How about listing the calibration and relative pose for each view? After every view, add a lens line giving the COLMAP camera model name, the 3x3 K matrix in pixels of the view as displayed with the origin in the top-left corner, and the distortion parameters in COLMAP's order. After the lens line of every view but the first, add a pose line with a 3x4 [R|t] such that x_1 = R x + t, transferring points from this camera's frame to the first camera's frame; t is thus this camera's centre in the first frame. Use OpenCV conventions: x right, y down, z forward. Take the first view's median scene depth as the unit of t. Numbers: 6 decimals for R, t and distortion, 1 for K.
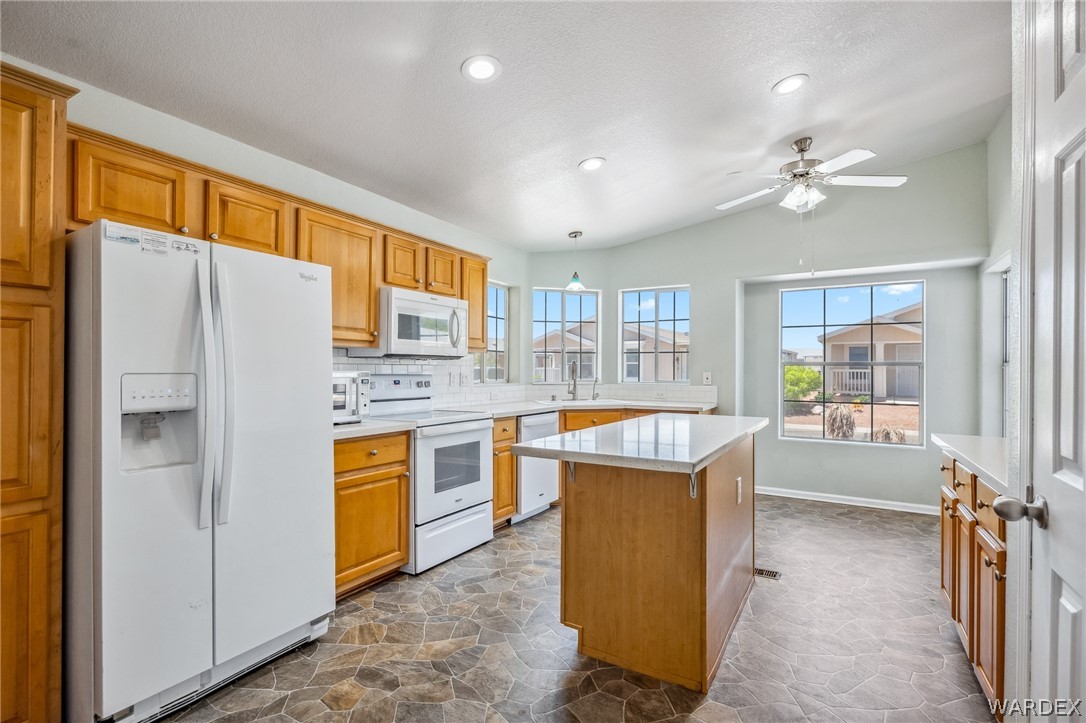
lens RADIAL K [[516.6, 0, 542.1], [0, 516.6, 367.4], [0, 0, 1]] dist [0.009190, 0.000557]
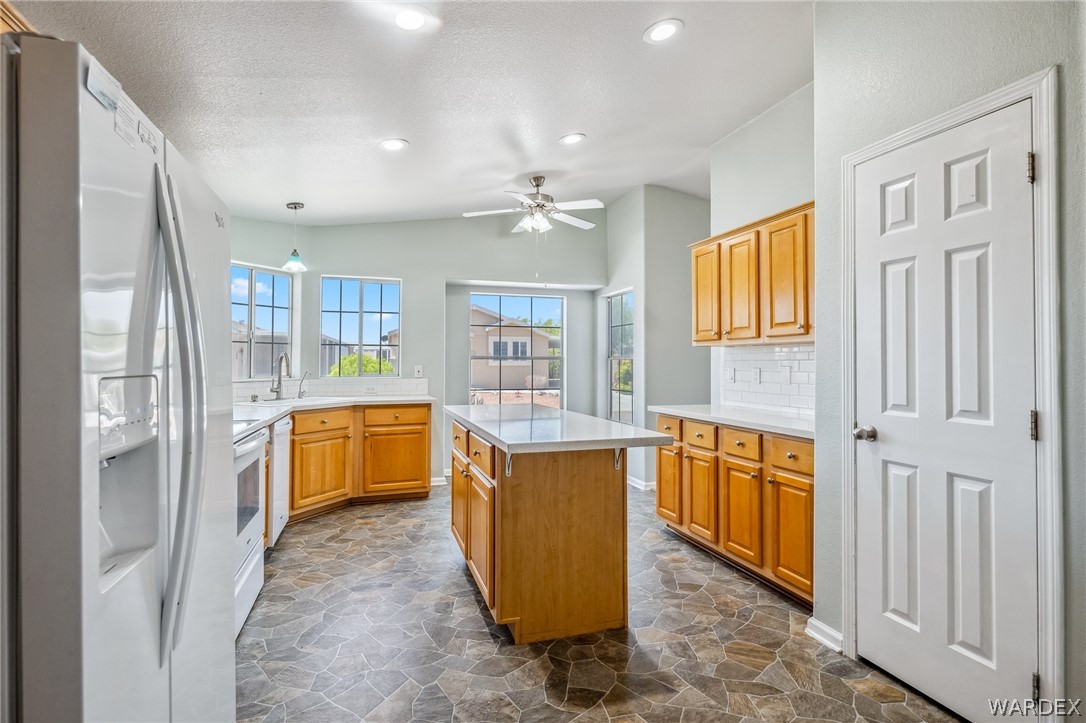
lens RADIAL K [[516.6, 0, 540.2], [0, 516.6, 349.6], [0, 0, 1]] dist [0.009190, 0.000557]
pose [[0.665001, 0.013960, 0.746712, -0.413965], [0.000103, 0.999824, -0.018783, -0.003300], [-0.746843, 0.012568, 0.664882, 0.180429]]
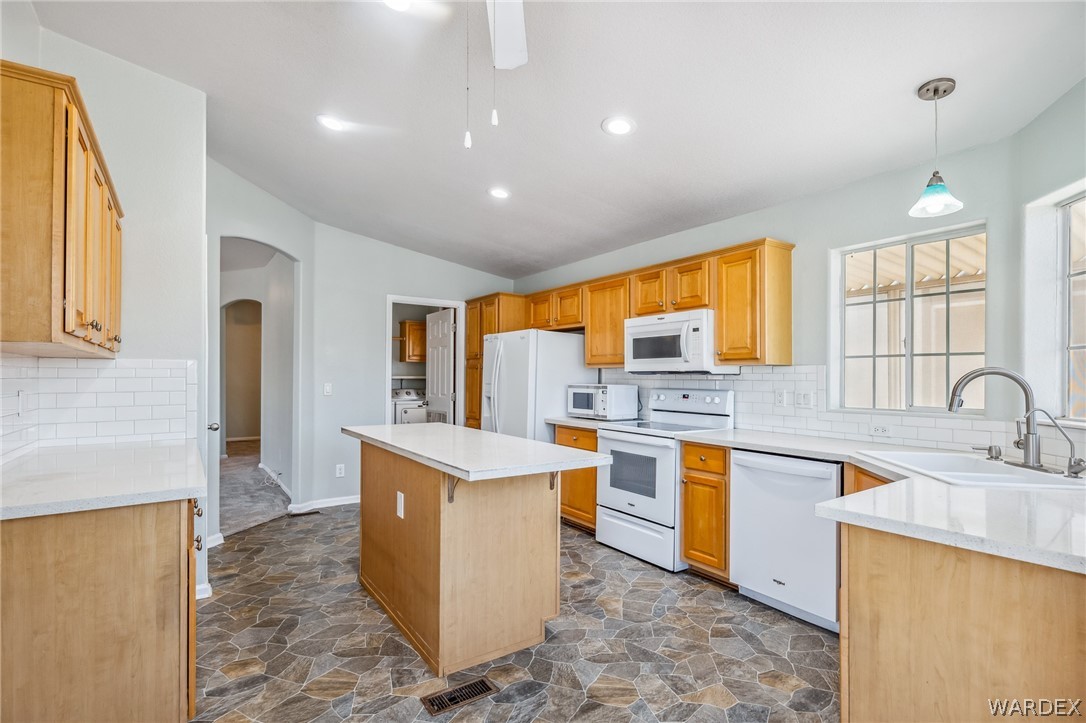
lens RADIAL K [[516.6, 0, 542.4], [0, 516.6, 374.1], [0, 0, 1]] dist [0.009190, 0.000557]
pose [[-0.425586, -0.013861, -0.904812, 0.853073], [-0.002296, 0.999896, -0.014237, -0.001736], [0.904915, -0.003982, -0.425574, 1.217800]]
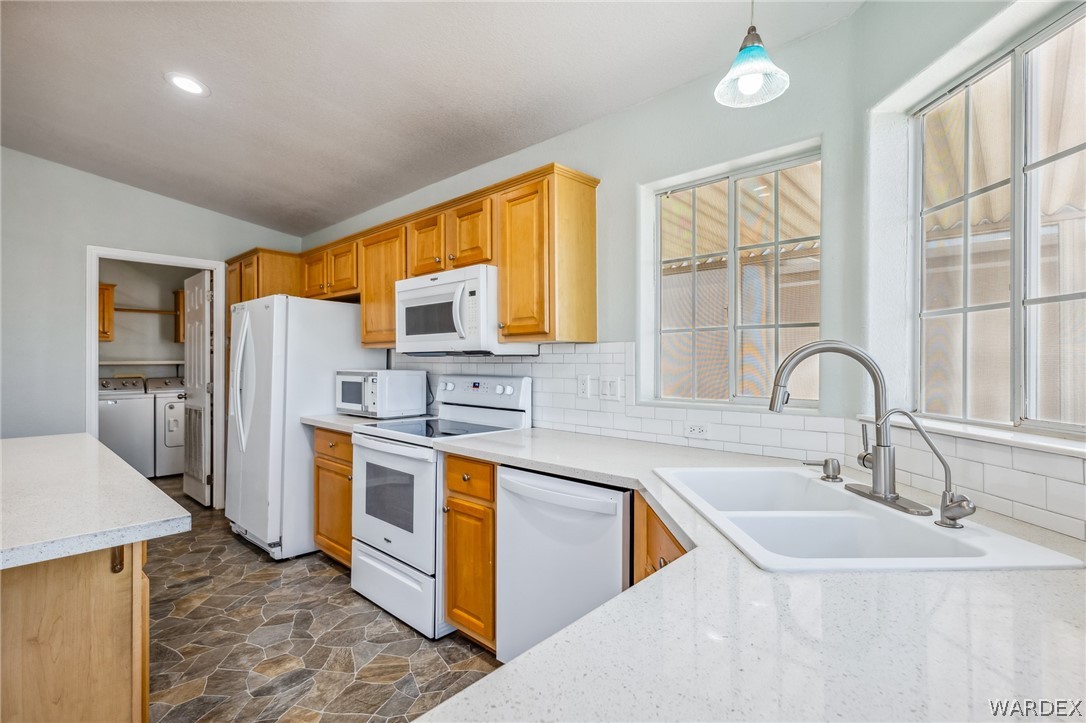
lens RADIAL K [[516.6, 0, 535.4], [0, 516.6, 362.9], [0, 0, 1]] dist [0.009190, 0.000557]
pose [[-0.235790, -0.001417, -0.971803, 0.503436], [0.006673, 0.999973, -0.003077, -0.003342], [0.971781, -0.007211, -0.235774, 1.313665]]
